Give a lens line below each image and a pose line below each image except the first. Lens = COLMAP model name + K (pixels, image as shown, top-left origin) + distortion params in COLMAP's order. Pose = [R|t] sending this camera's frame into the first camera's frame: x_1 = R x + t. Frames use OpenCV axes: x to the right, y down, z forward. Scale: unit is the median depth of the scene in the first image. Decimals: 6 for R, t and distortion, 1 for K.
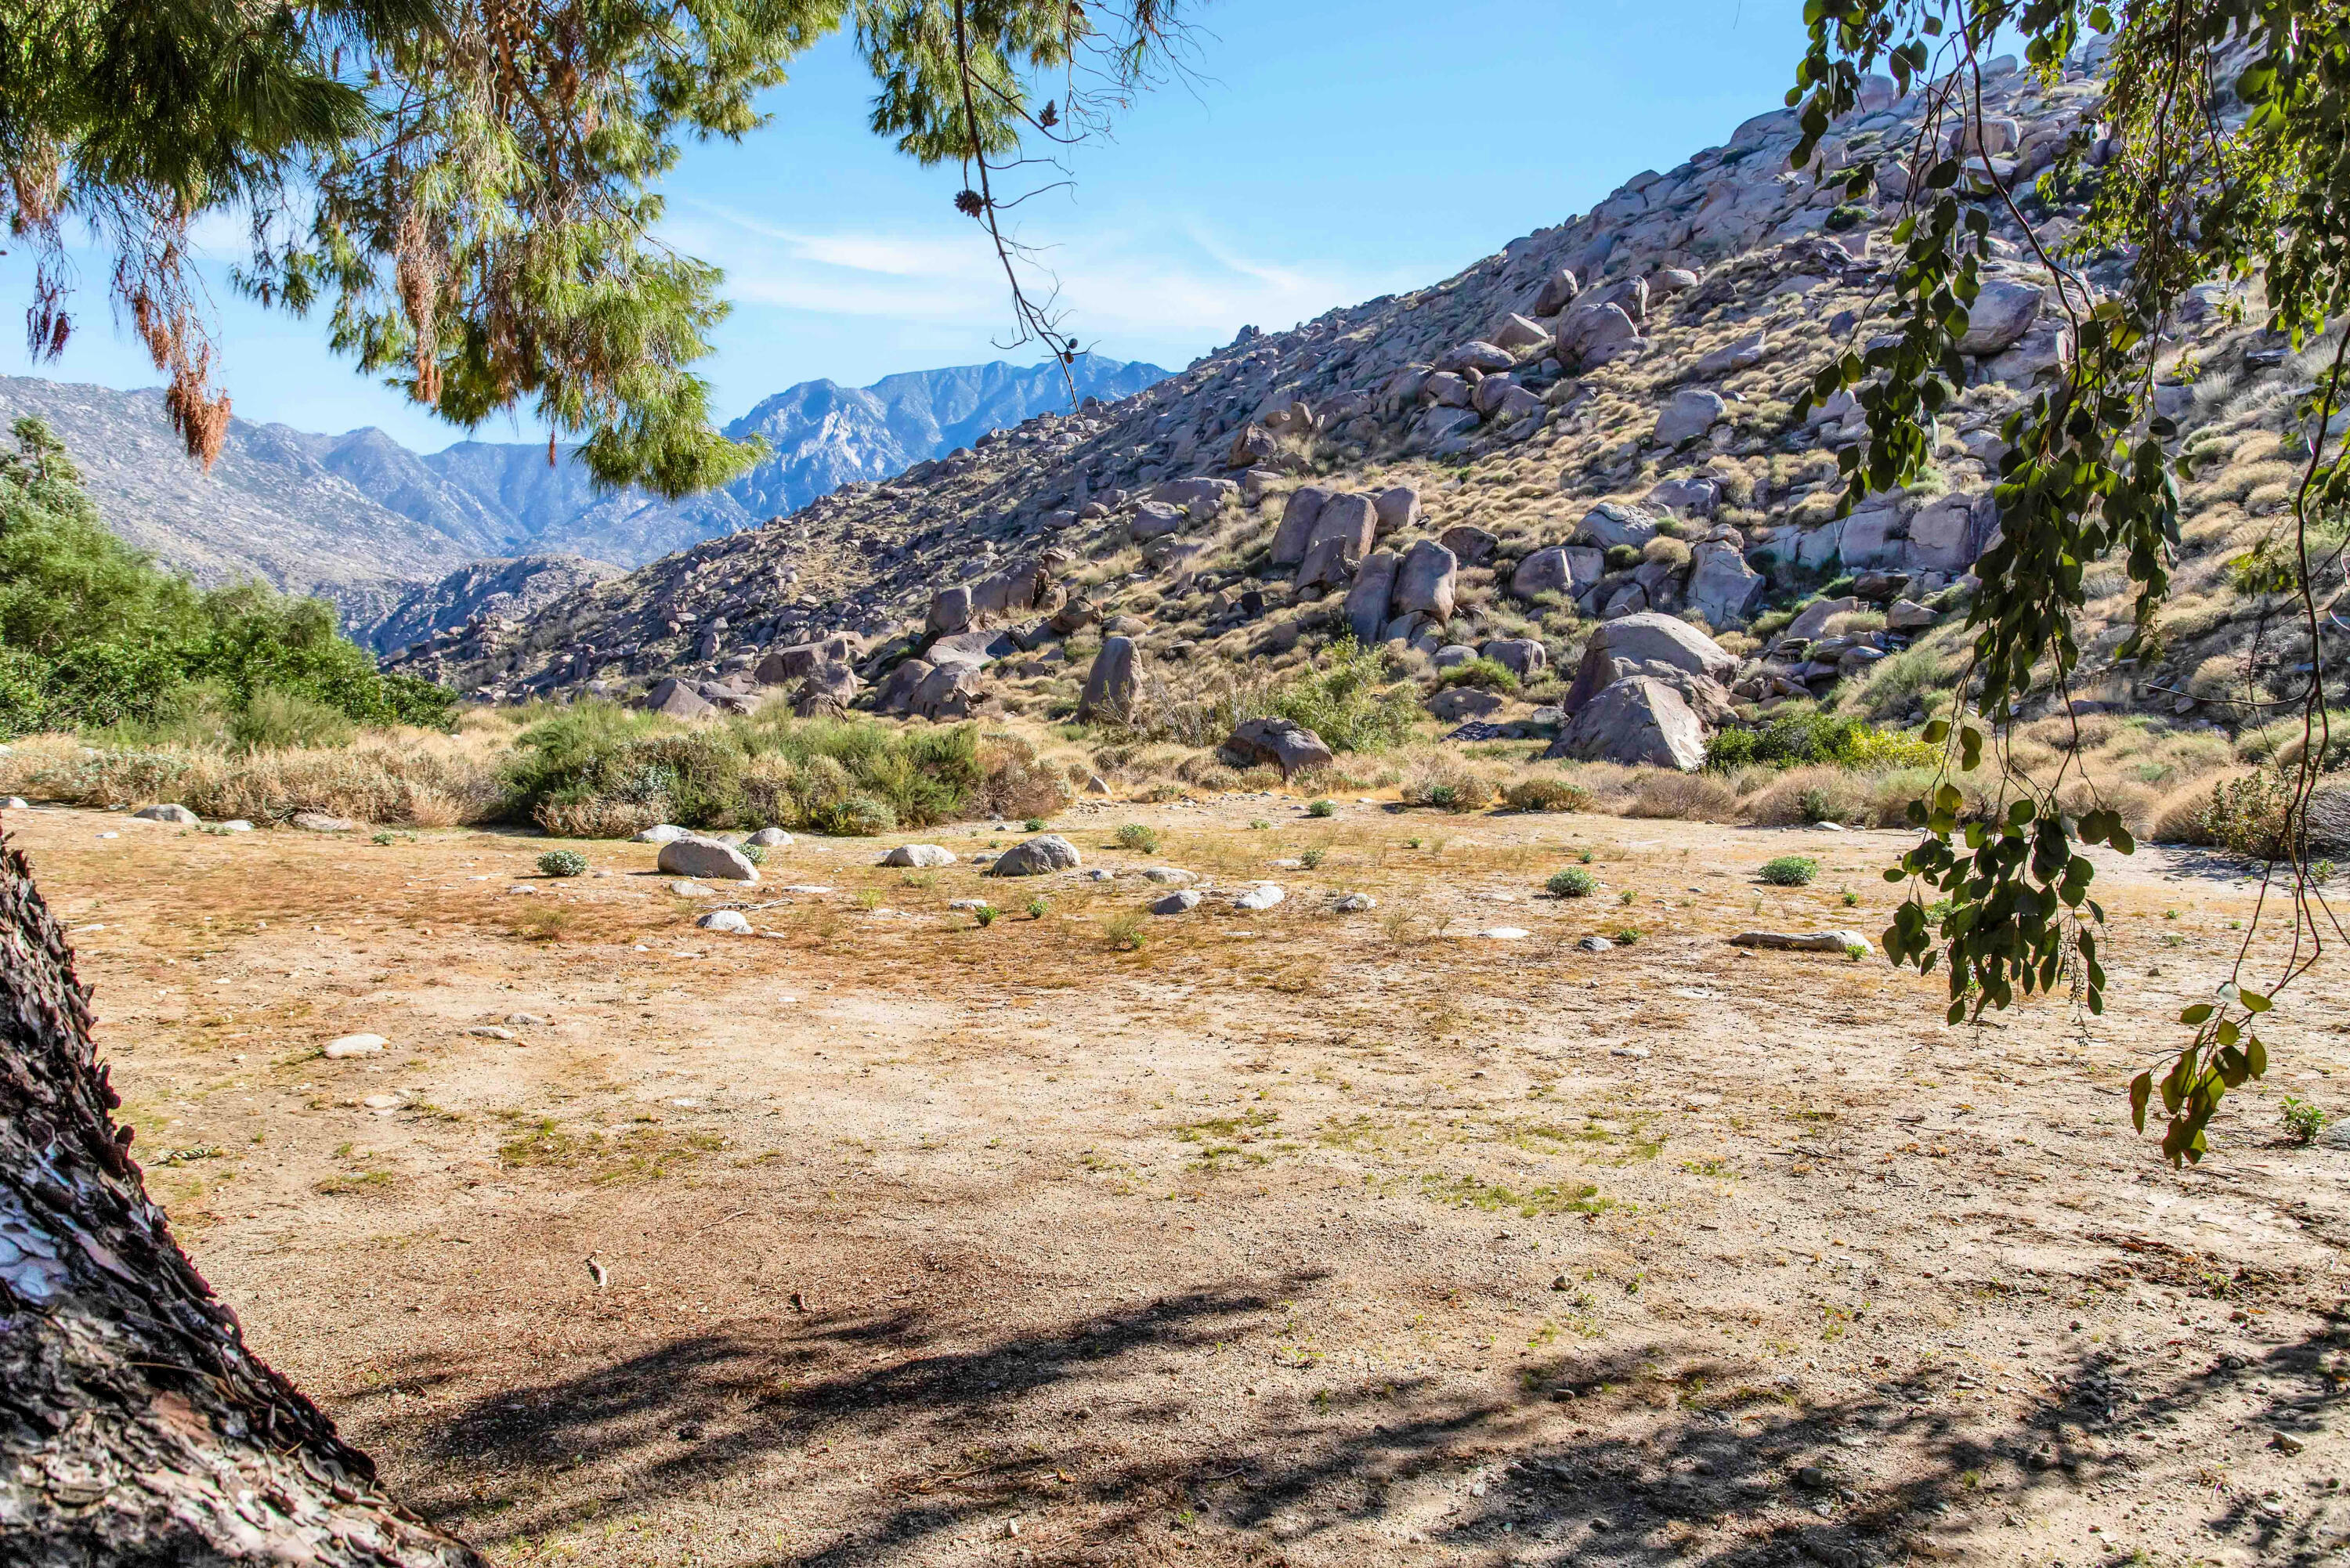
lens RADIAL K [[1317.8, 0, 1167.3], [0, 1317.8, 760.2], [0, 0, 1]] dist [-0.035011, 0.000824]
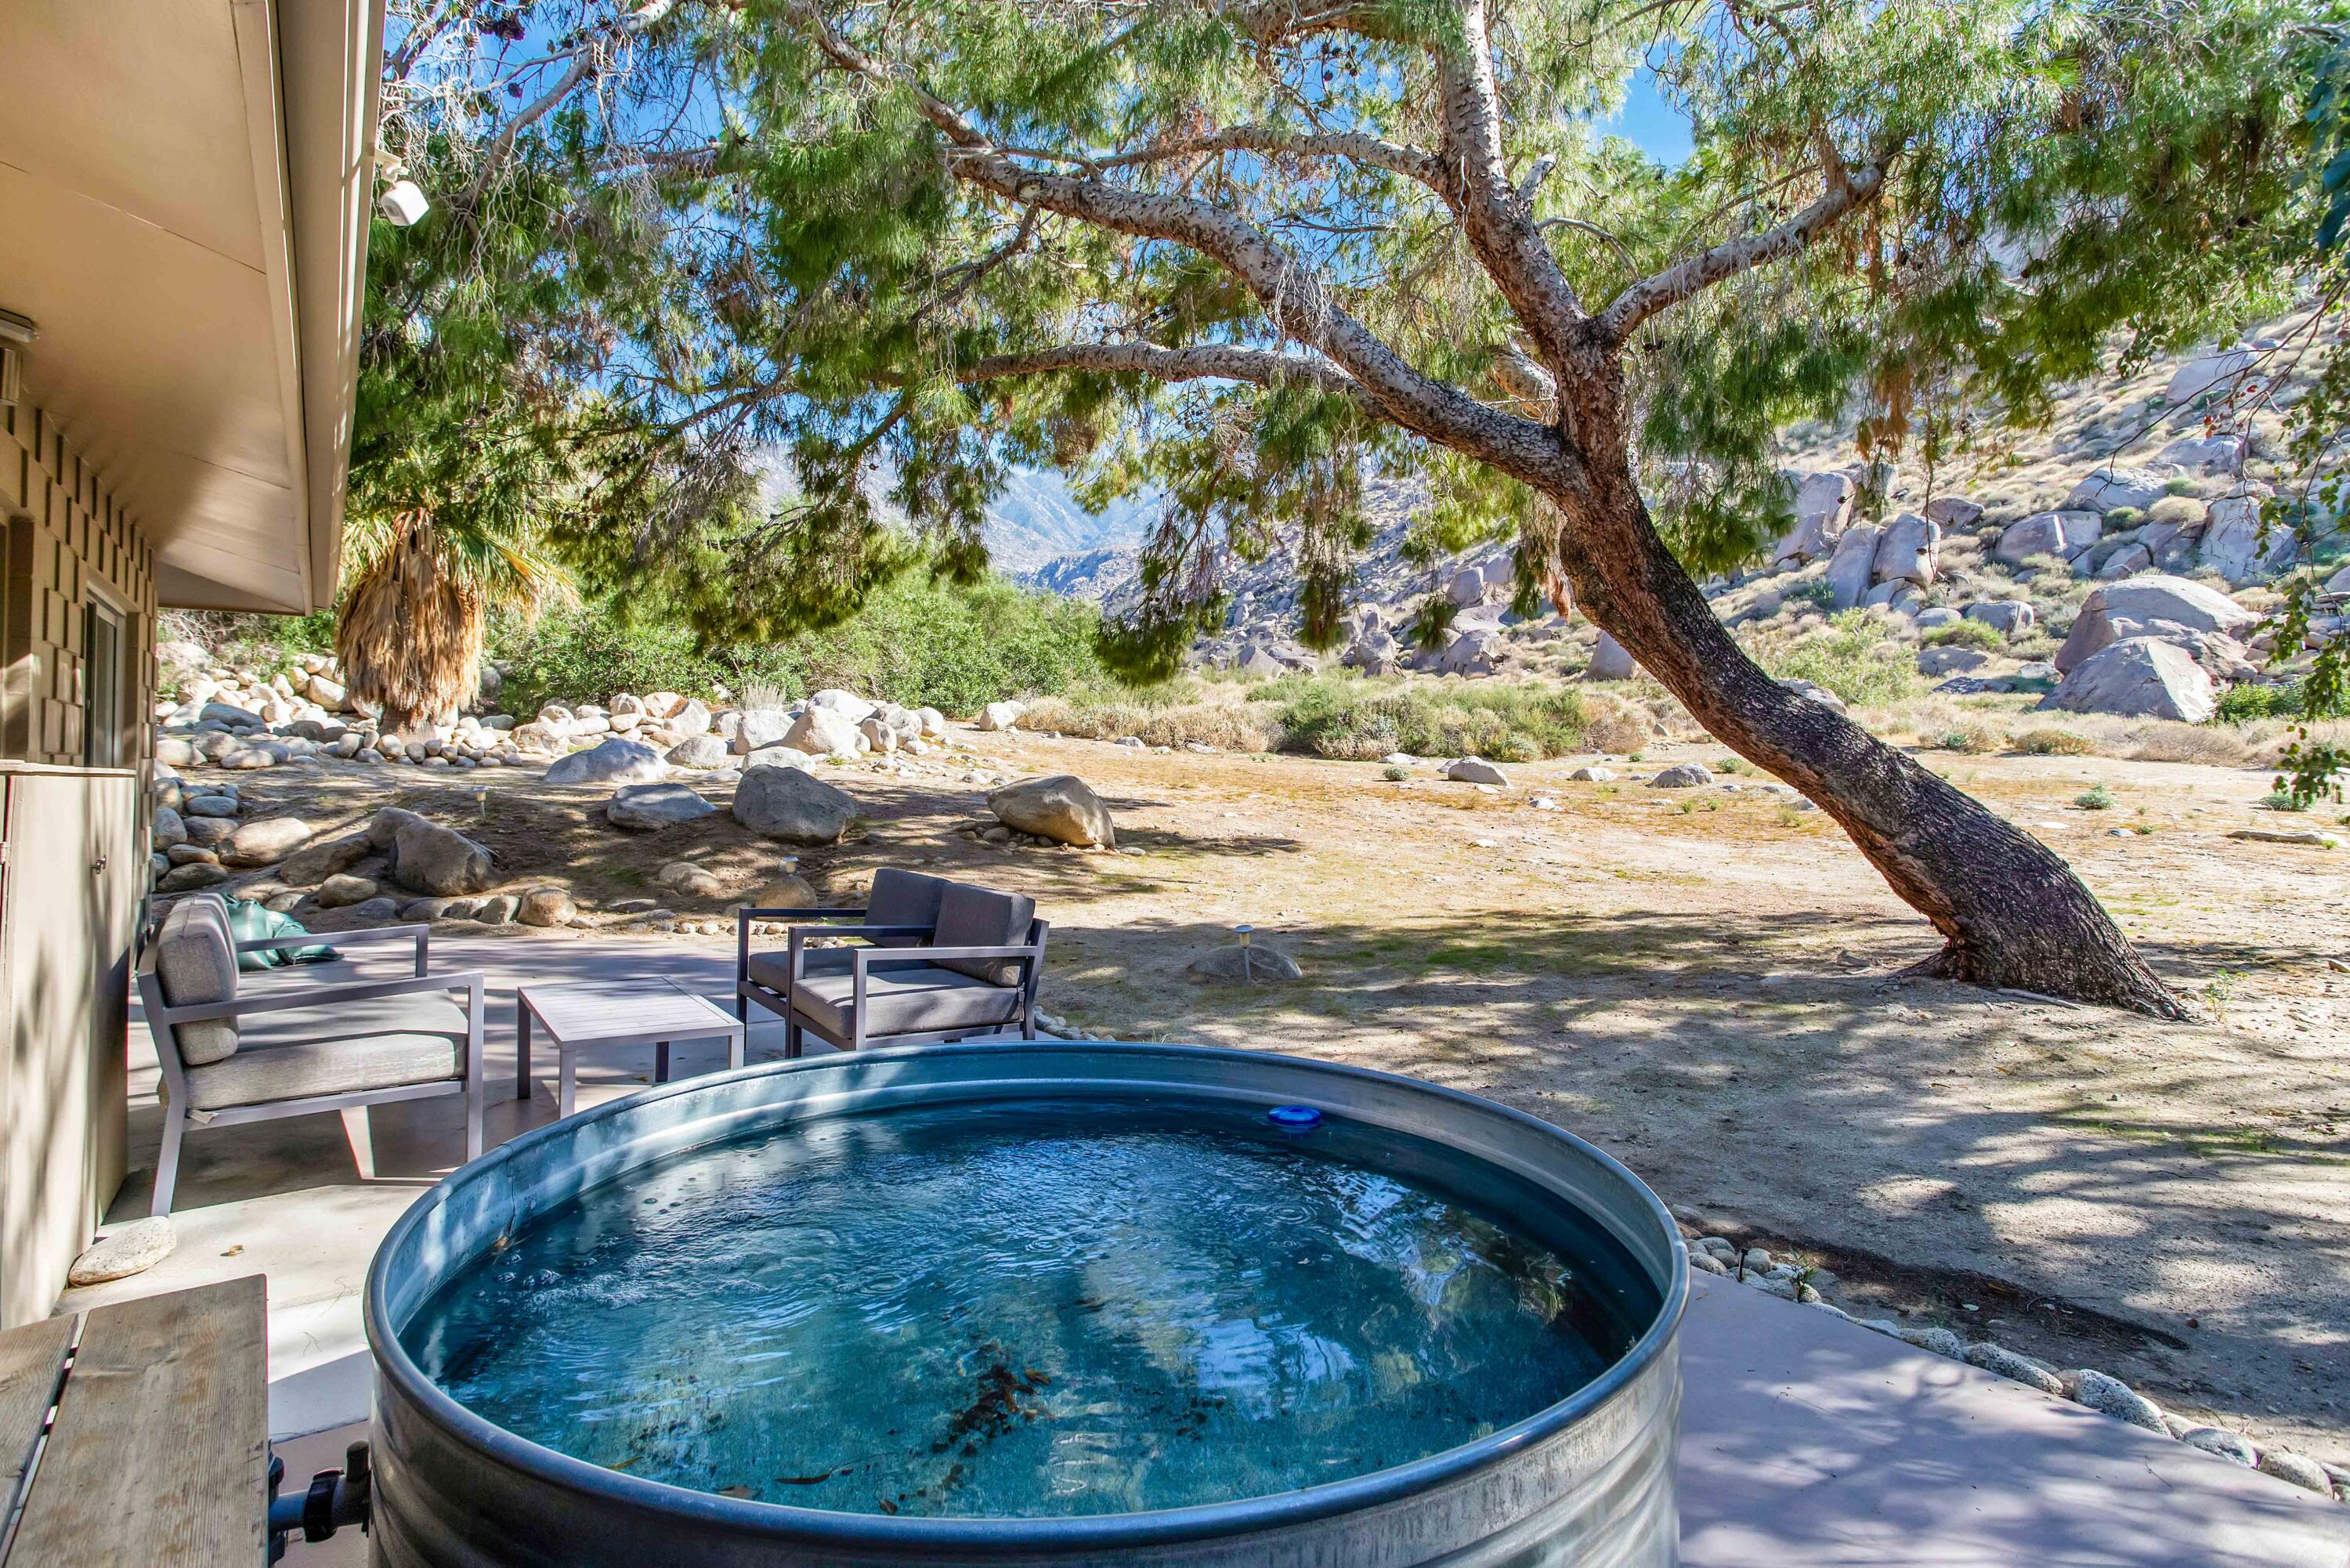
lens RADIAL K [[1127.9, 0, 1218.8], [0, 1127.9, 745.2], [0, 0, 1]] dist [-0.001355, 0.018089]
pose [[0.946063, 0.015299, -0.323621, -0.042069], [-0.003615, 0.999321, 0.036674, -0.002600], [0.323962, -0.033526, 0.945476, -0.104687]]
